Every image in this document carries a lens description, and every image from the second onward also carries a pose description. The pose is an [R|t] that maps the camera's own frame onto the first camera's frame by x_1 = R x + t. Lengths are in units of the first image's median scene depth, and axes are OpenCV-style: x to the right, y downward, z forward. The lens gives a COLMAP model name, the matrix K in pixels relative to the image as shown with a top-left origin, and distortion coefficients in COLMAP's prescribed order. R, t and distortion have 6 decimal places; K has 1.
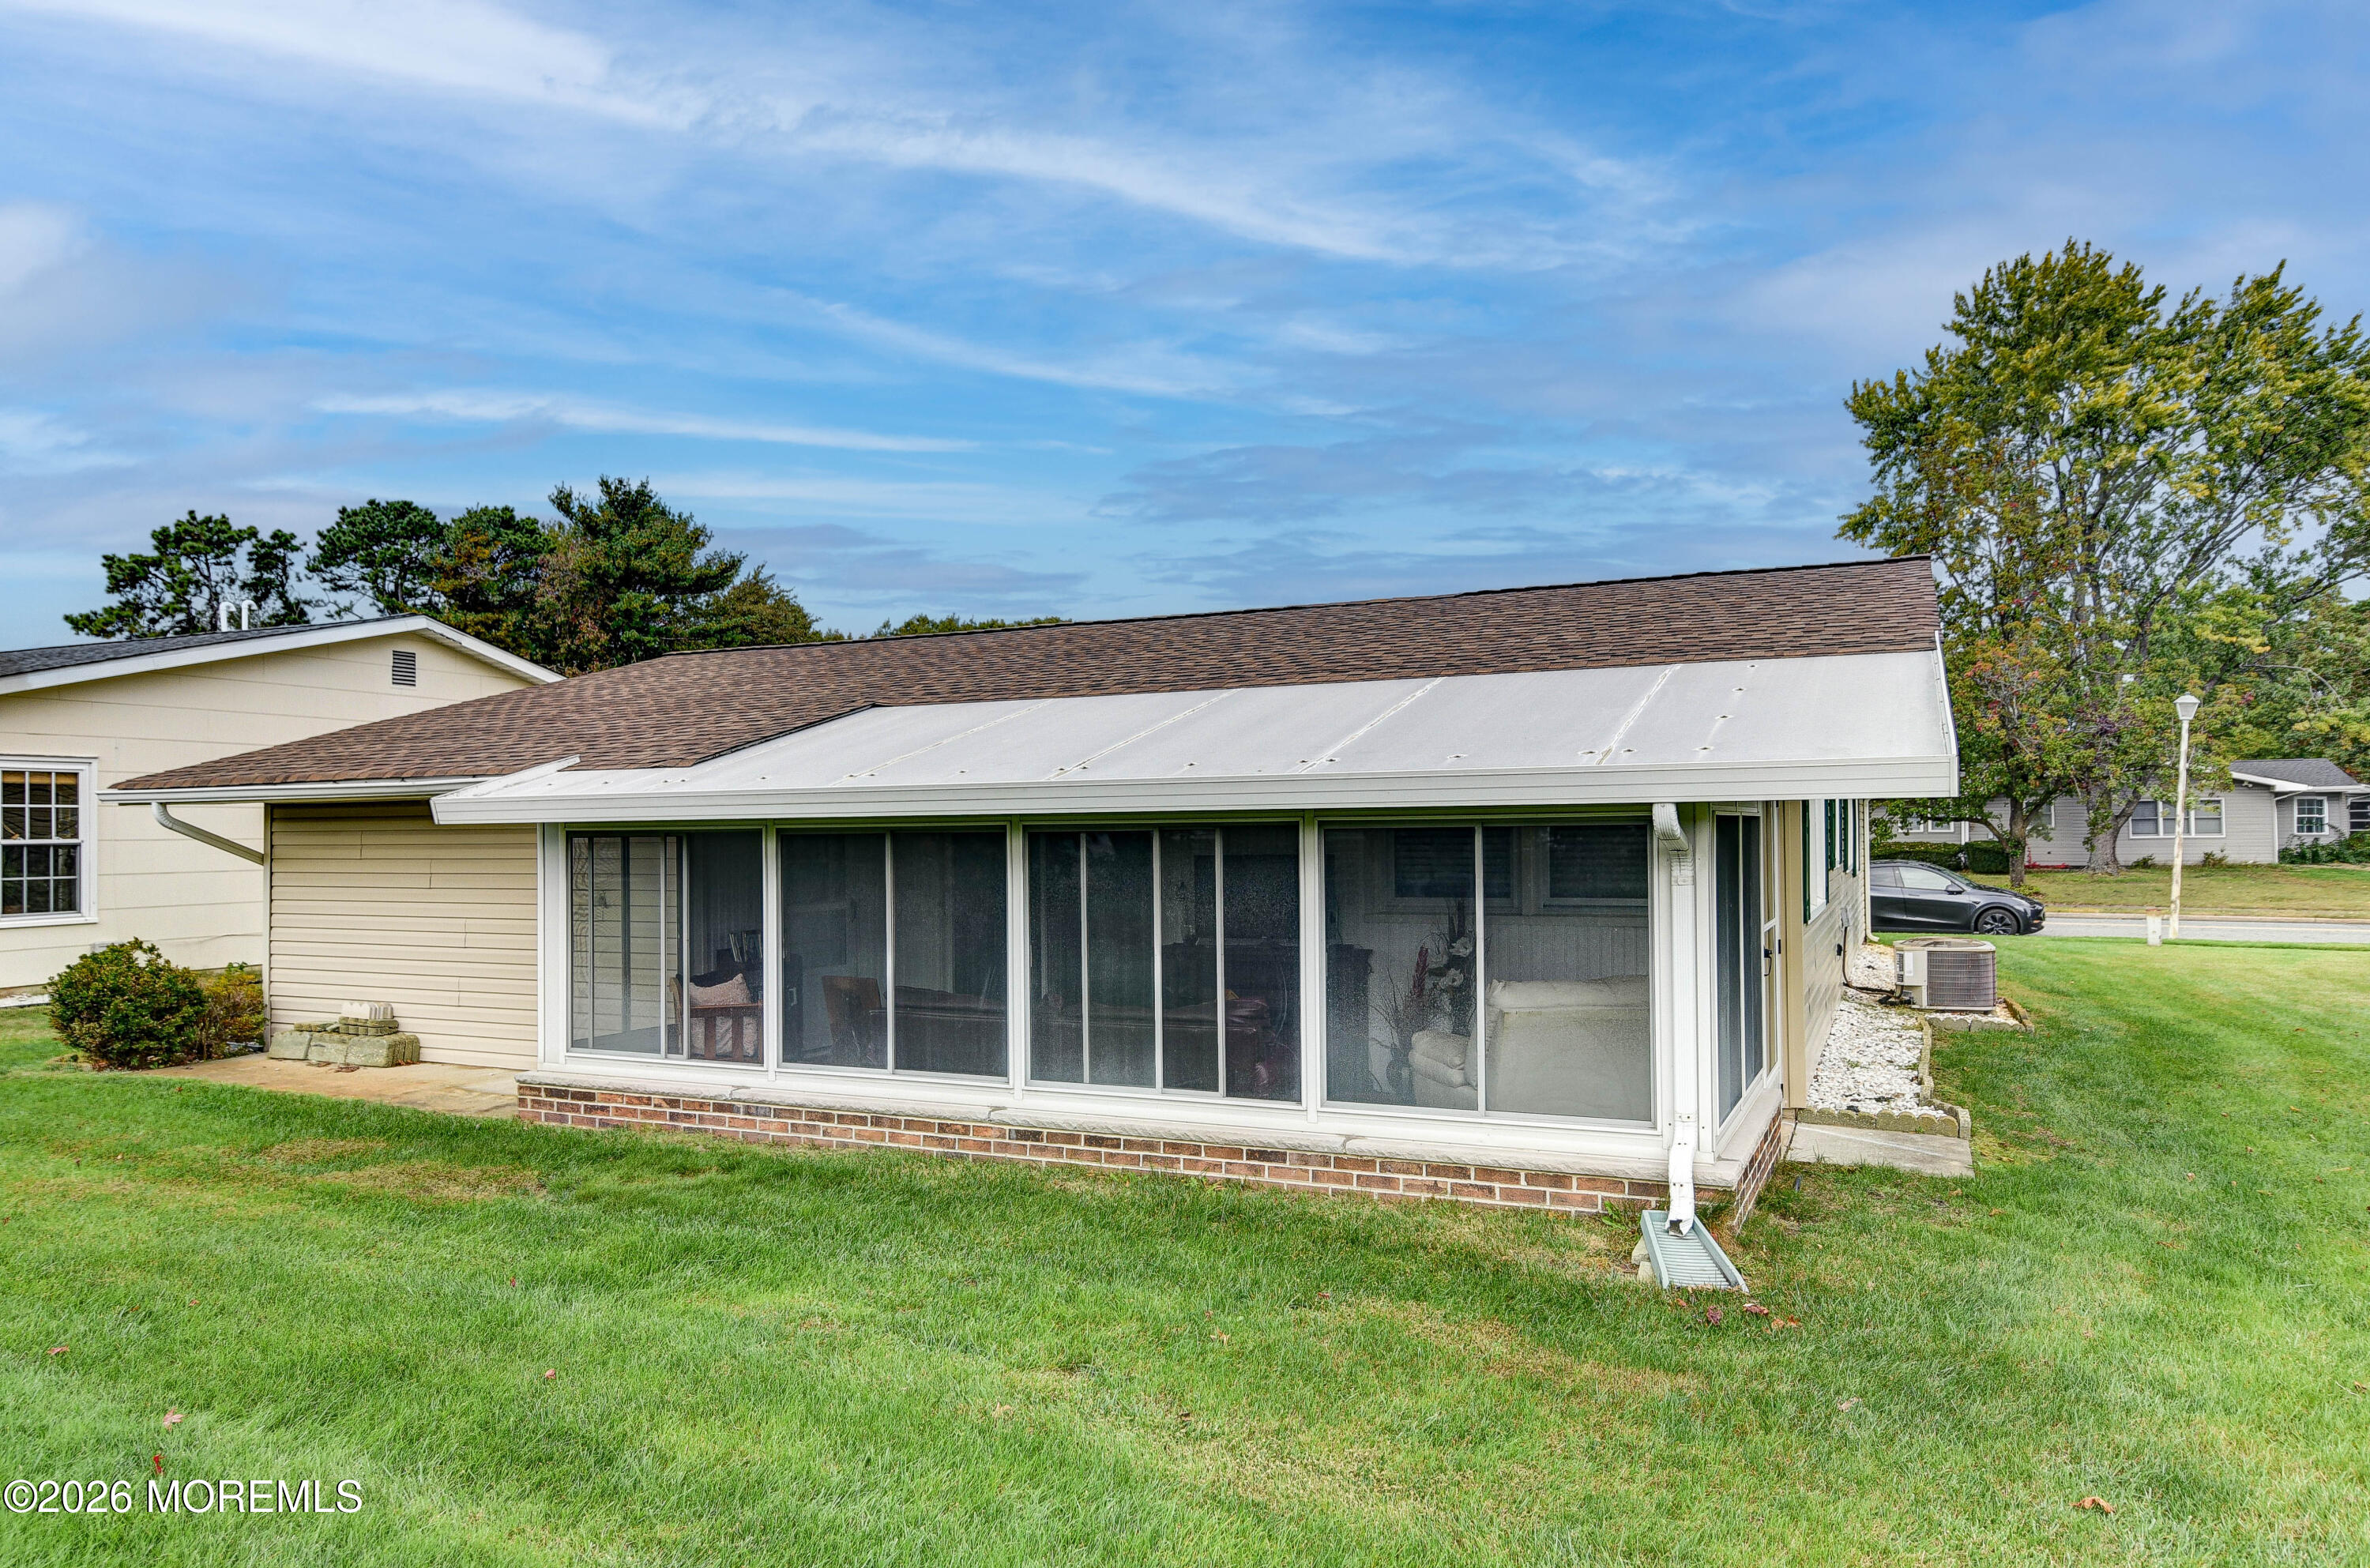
lens RADIAL K [[1548.2, 0, 1181.0], [0, 1548.2, 797.8], [0, 0, 1]] dist [0.004646, -0.001275]
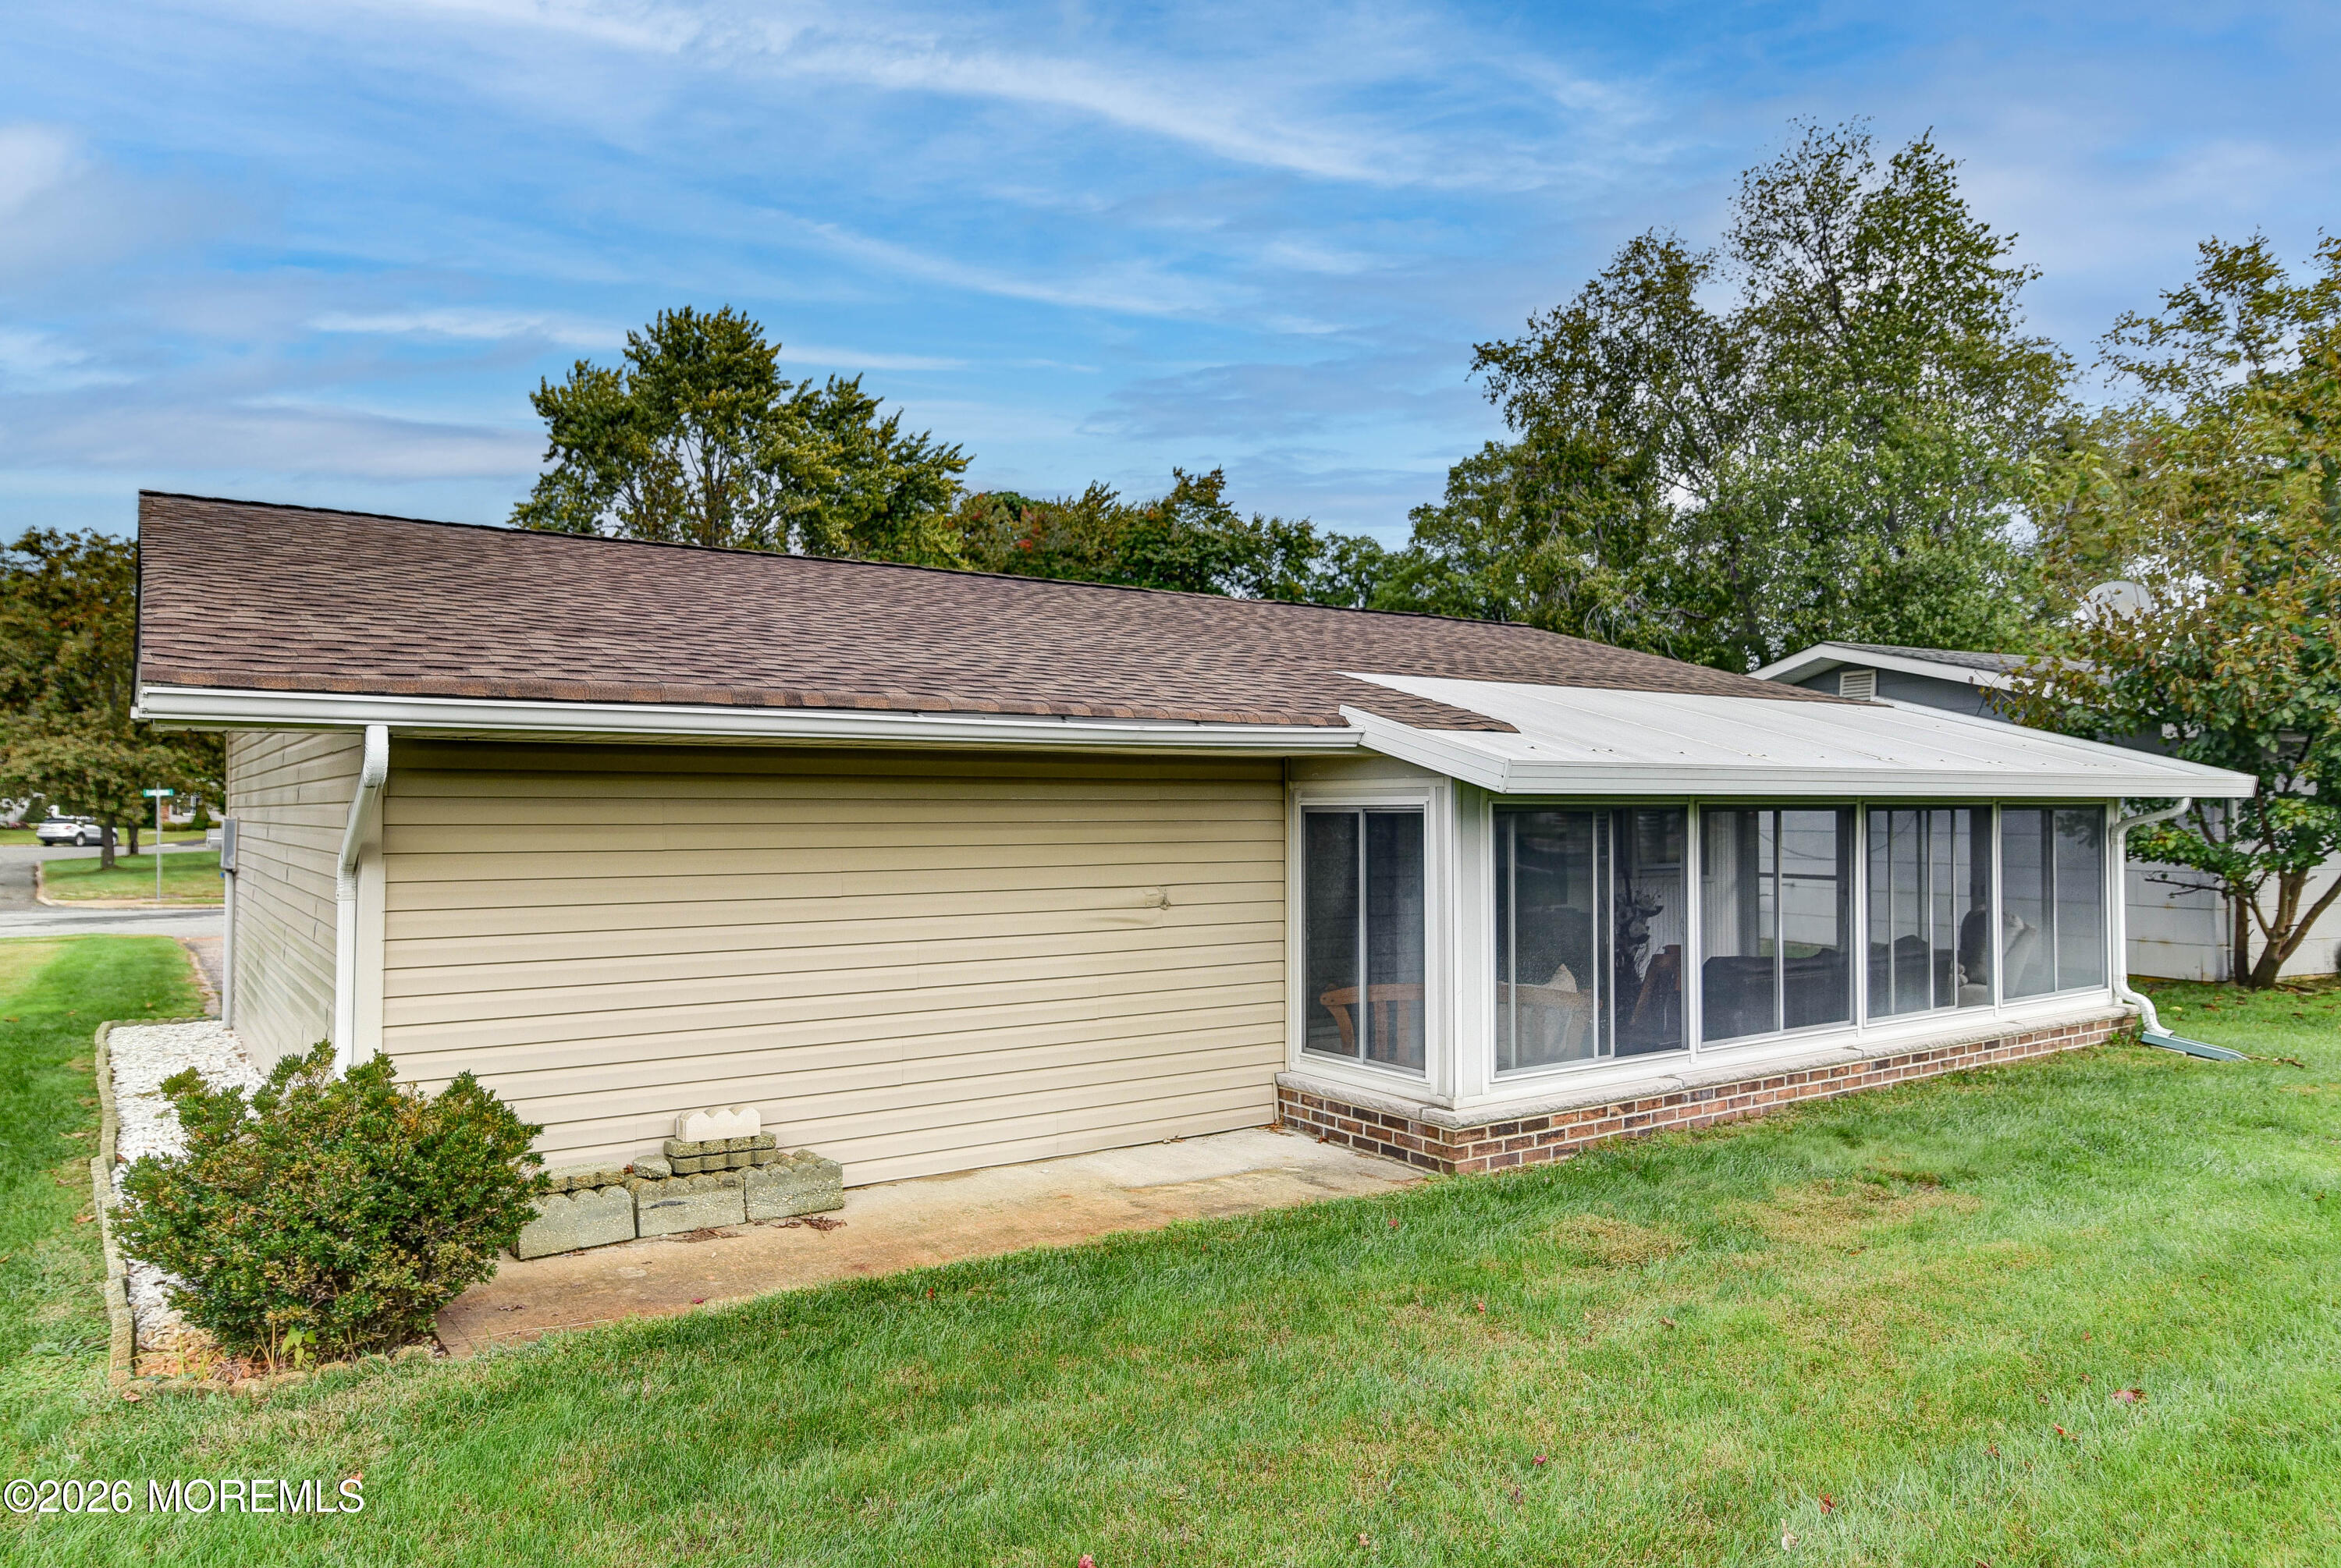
lens RADIAL K [[1511.0, 0, 1156.1], [0, 1511.0, 781.9], [0, 0, 1]] dist [-0.002909, 0.001116]
pose [[0.499689, 0.023771, 0.865879, -1.264569], [-0.022320, 0.999645, -0.014562, 0.027328], [-0.865917, -0.012050, 0.500042, 0.823131]]
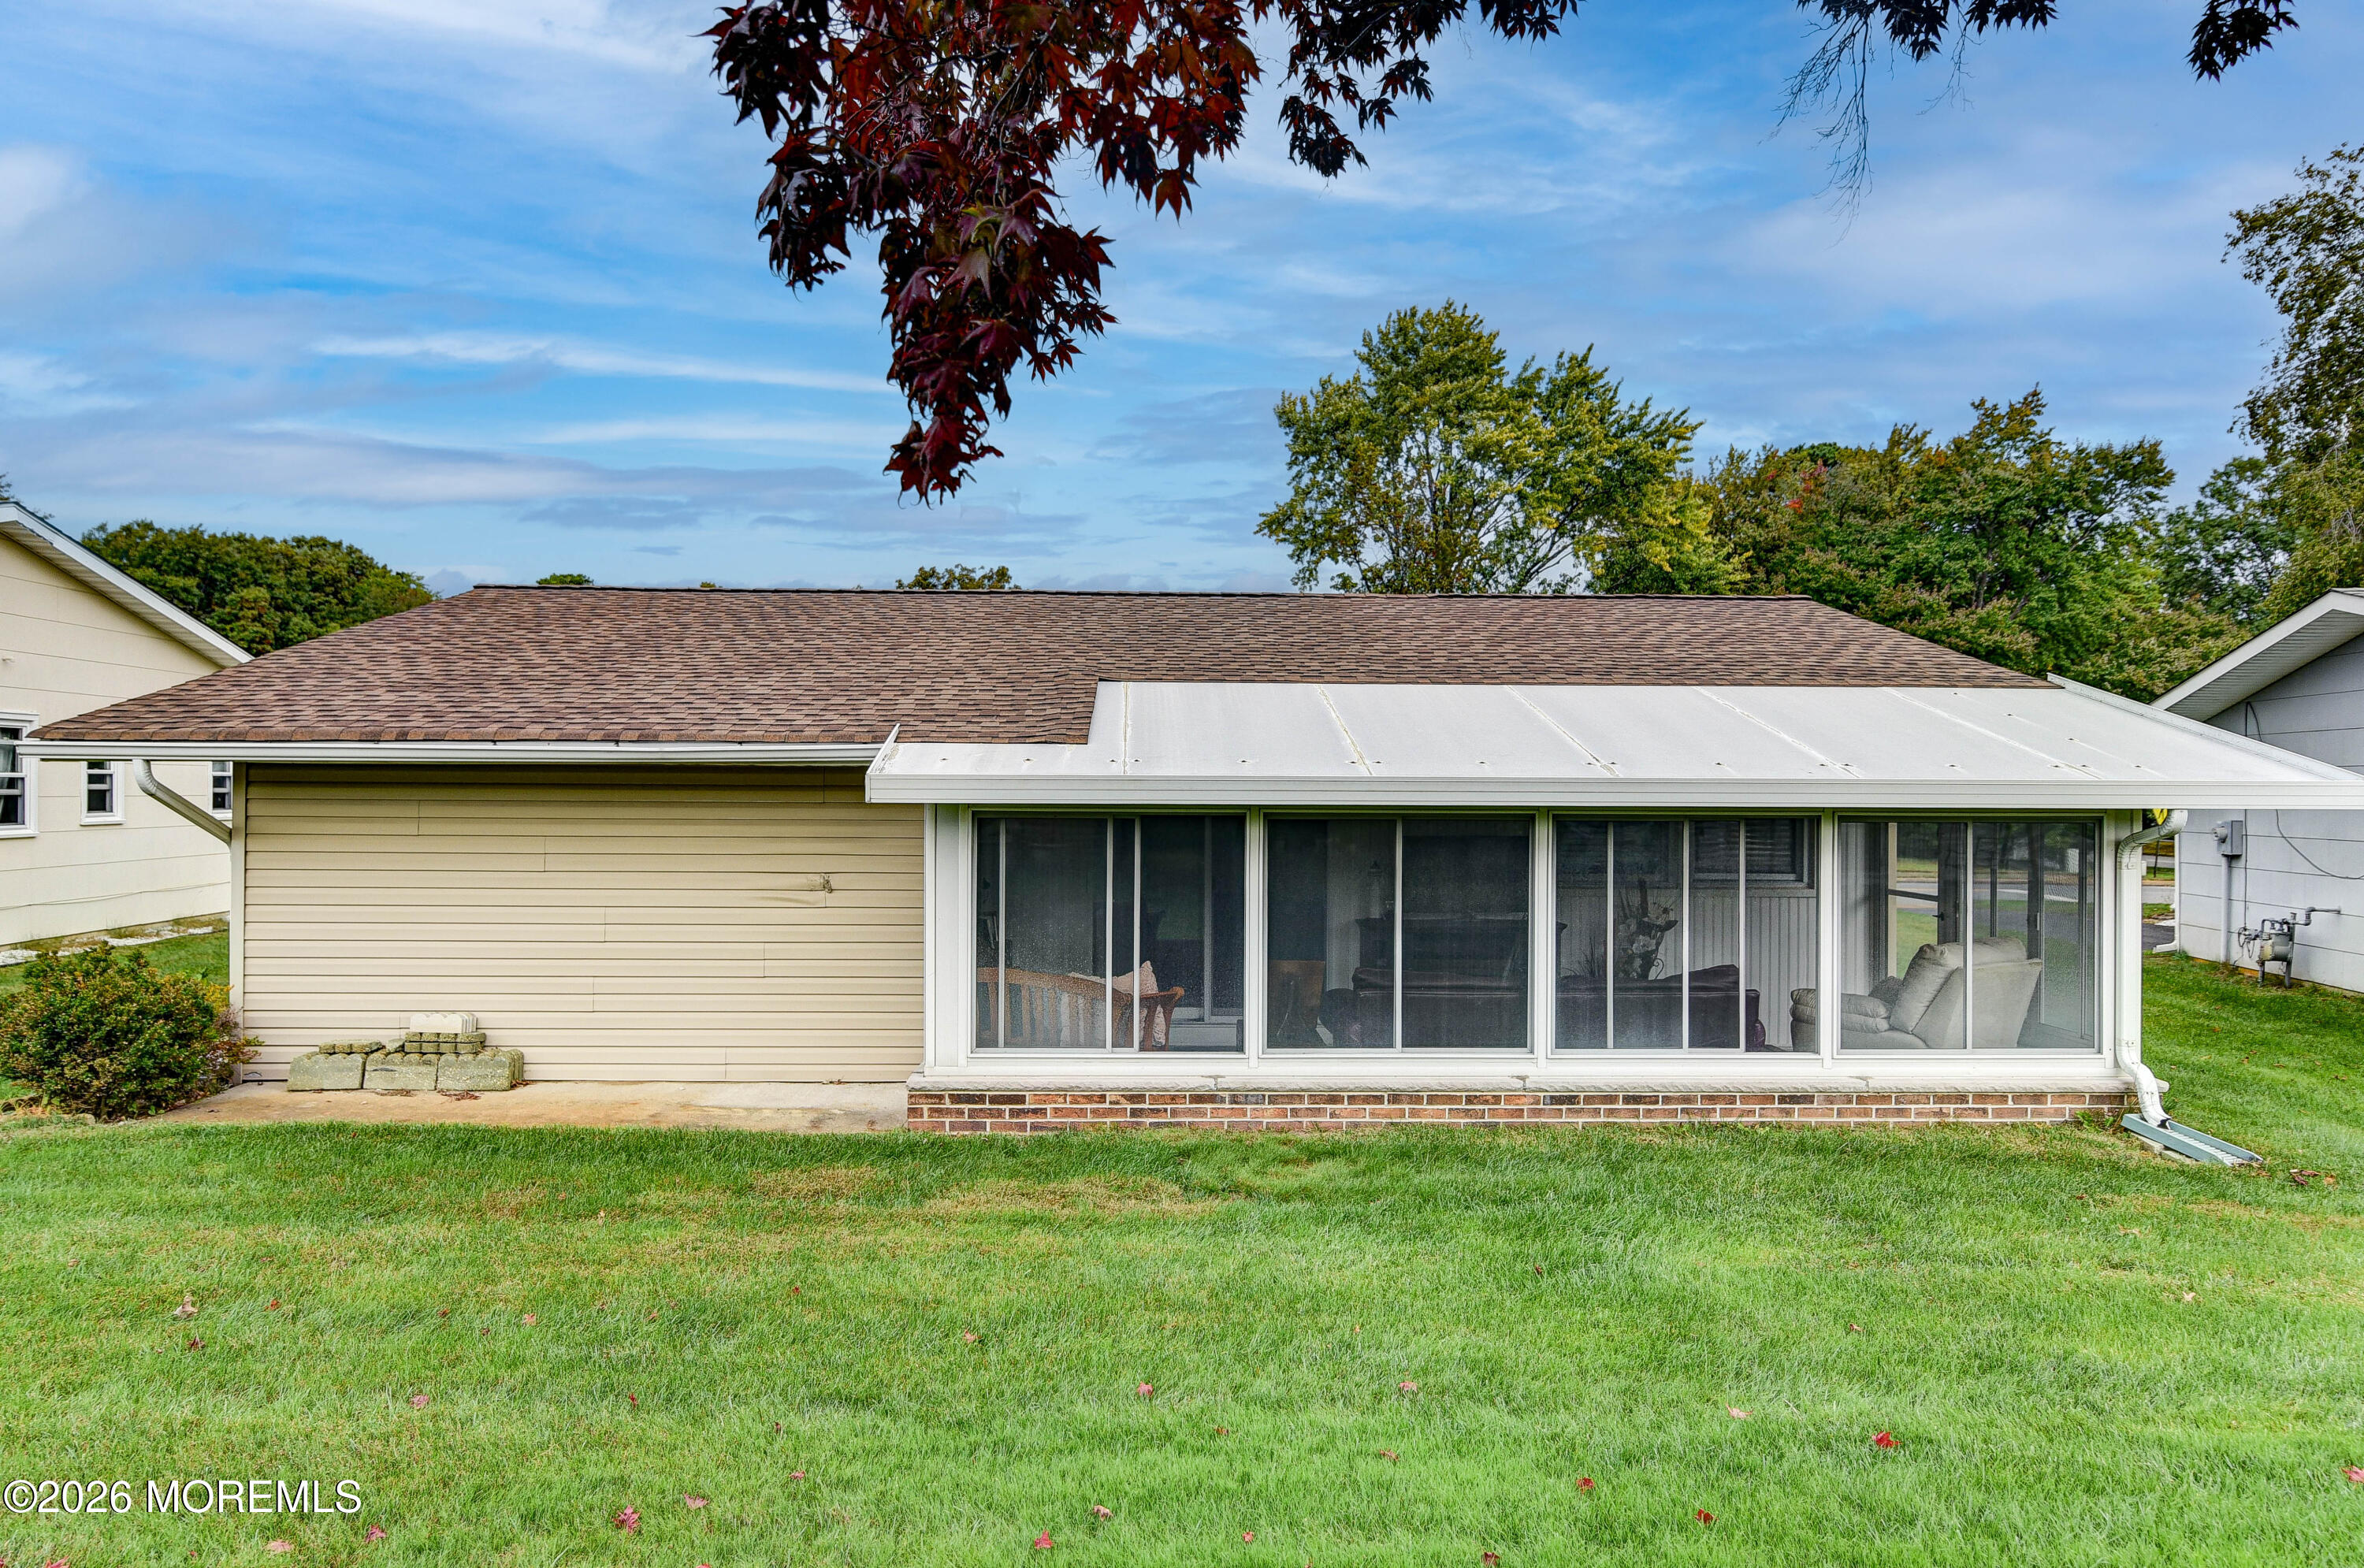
lens RADIAL K [[1544.3, 0, 1197.3], [0, 1544.3, 784.2], [0, 0, 1]] dist [0.004646, -0.001275]
pose [[0.886638, 0.014956, 0.462222, -0.759370], [-0.025575, 0.999533, 0.016718, -0.014758], [-0.461756, -0.026644, 0.886607, 0.144285]]
